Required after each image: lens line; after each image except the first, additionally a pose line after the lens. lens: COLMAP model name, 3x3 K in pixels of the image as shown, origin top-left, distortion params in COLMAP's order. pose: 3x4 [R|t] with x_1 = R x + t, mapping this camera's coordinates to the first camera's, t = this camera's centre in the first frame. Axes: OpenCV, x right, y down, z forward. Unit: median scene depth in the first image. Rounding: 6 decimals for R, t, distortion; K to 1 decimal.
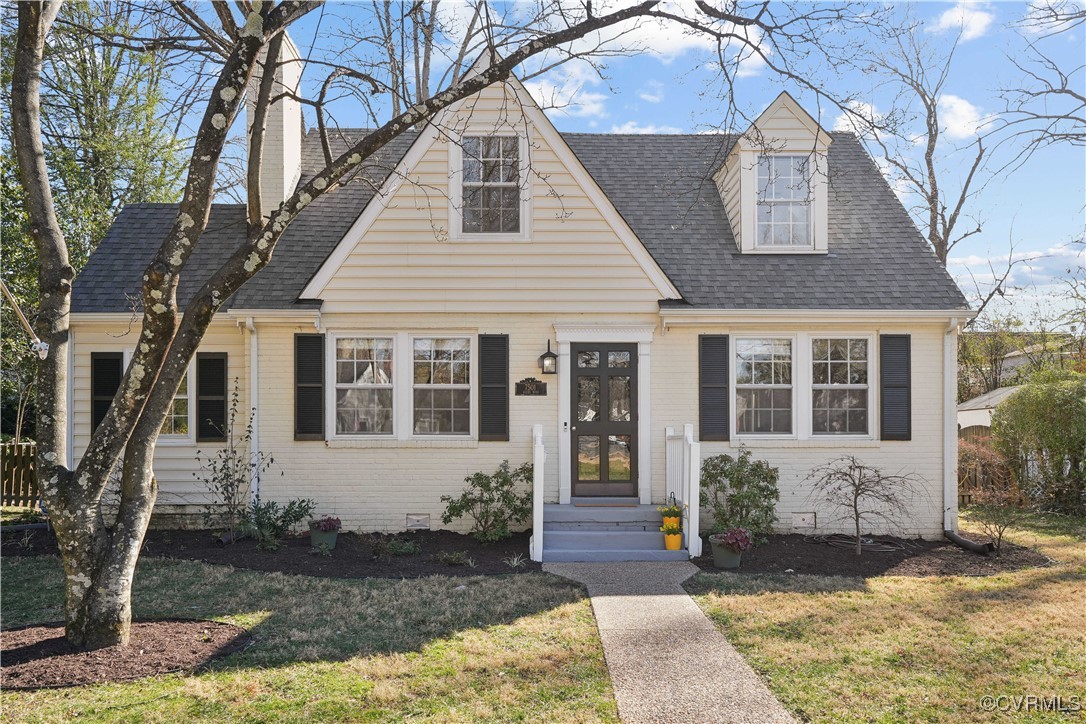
lens RADIAL K [[840.8, 0, 544.0], [0, 840.8, 339.4], [0, 0, 1]] dist [0.001084, 0.002932]
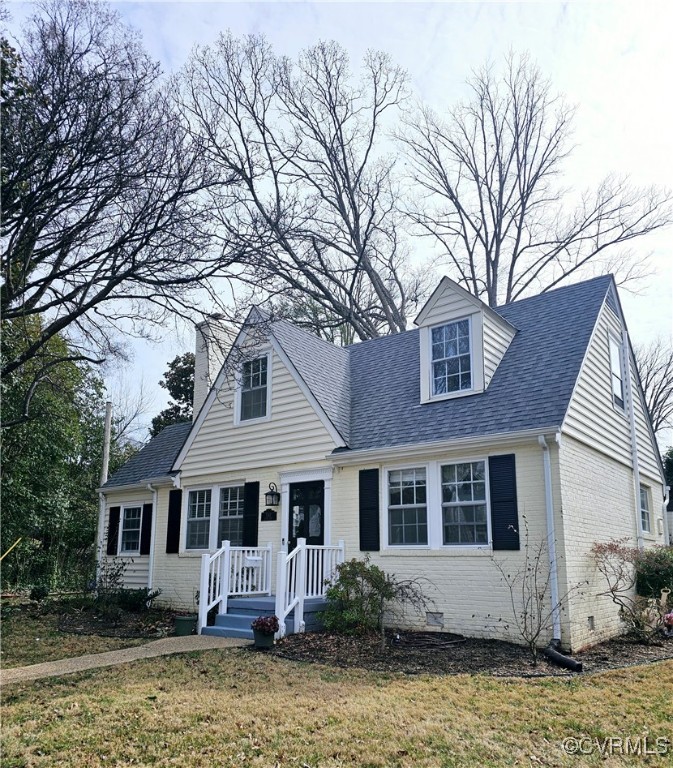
lens RADIAL K [[566.1, 0, 336.5], [0, 566.1, 384.0], [0, 0, 1]] dist [0.033881, -0.000471]
pose [[0.768859, -0.185330, -0.611971, 0.747997], [0.082372, 0.977808, -0.192631, 0.031290], [0.634090, 0.097697, 0.767062, 0.252957]]
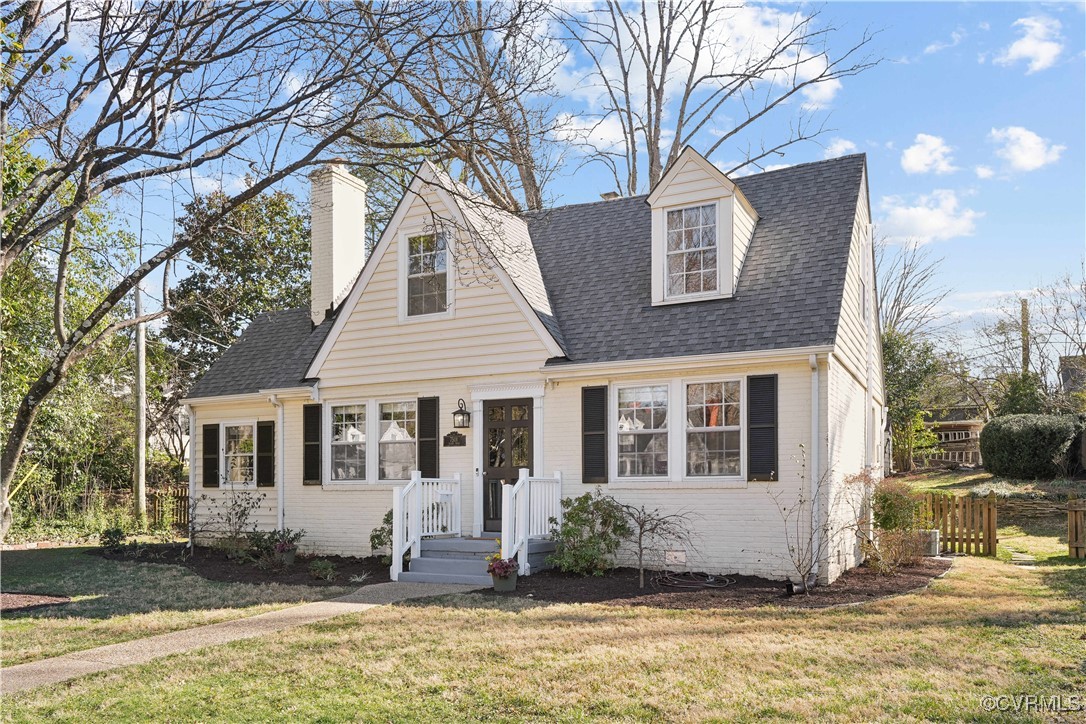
lens RADIAL K [[838.5, 0, 543.0], [0, 838.5, 362.0], [0, 0, 1]] dist [-0.009640, -0.003340]
pose [[0.886407, -0.073219, -0.457080, 0.646907], [0.063639, 0.997311, -0.036344, -0.001923], [0.458512, 0.003128, 0.888683, -0.007293]]
